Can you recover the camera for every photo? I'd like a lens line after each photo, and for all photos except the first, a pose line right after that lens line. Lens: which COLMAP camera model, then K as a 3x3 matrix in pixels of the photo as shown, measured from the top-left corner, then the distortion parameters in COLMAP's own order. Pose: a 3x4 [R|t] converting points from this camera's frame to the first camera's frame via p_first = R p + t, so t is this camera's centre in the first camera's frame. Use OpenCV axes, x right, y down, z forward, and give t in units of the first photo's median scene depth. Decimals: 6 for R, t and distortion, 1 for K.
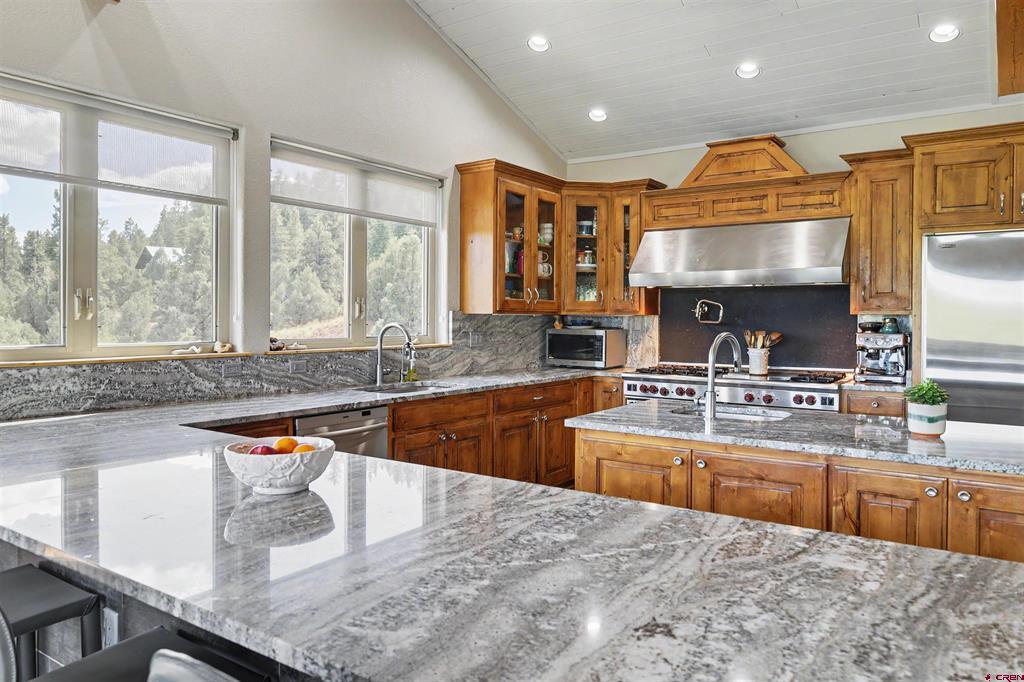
lens RADIAL K [[715.1, 0, 513.1], [0, 715.1, 332.2], [0, 0, 1]] dist [-0.001637, -0.001829]
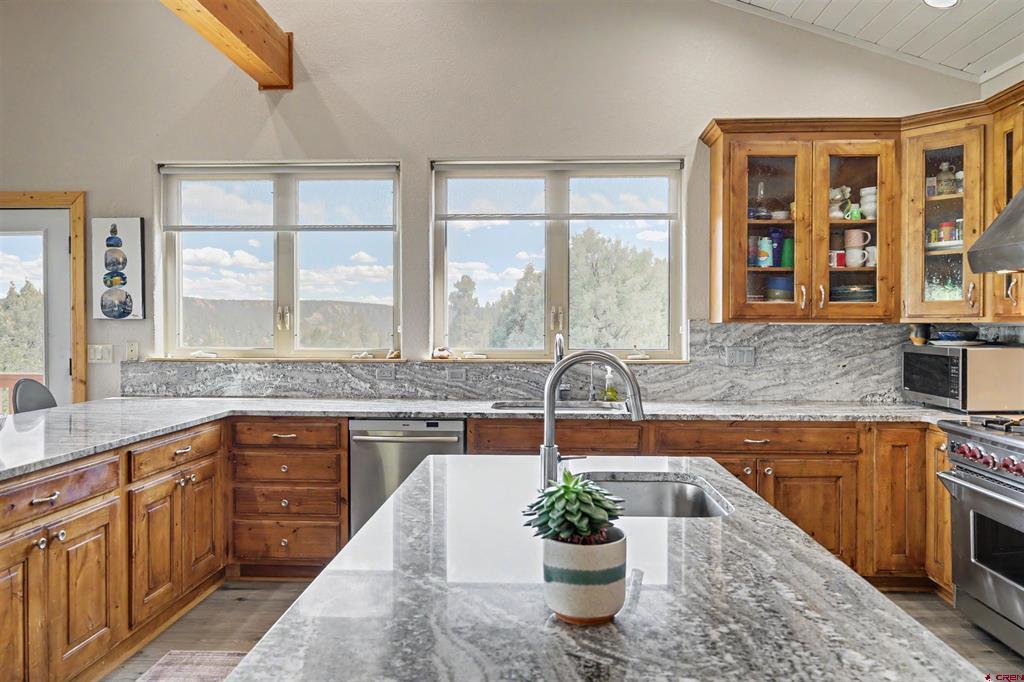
lens RADIAL K [[715.1, 0, 513.1], [0, 715.1, 332.2], [0, 0, 1]] dist [-0.001637, -0.001829]
pose [[0.527451, 0.001741, -0.849584, 0.494959], [-0.016789, 0.999824, -0.008374, -0.005491], [0.849420, 0.018681, 0.527387, 0.408467]]
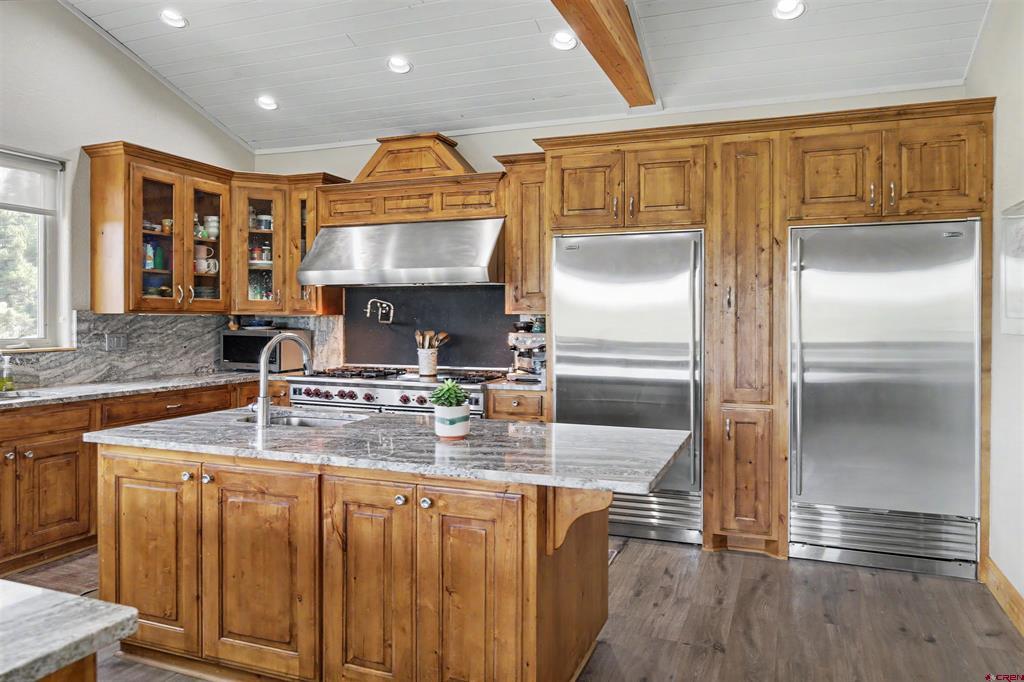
lens RADIAL K [[712.1, 0, 507.0], [0, 712.1, 326.0], [0, 0, 1]] dist [0.000602, -0.002097]
pose [[0.974519, -0.003586, 0.224277, 0.237949], [0.005667, 0.999947, -0.008640, 0.000410], [-0.224234, 0.009691, 0.974487, 0.019376]]
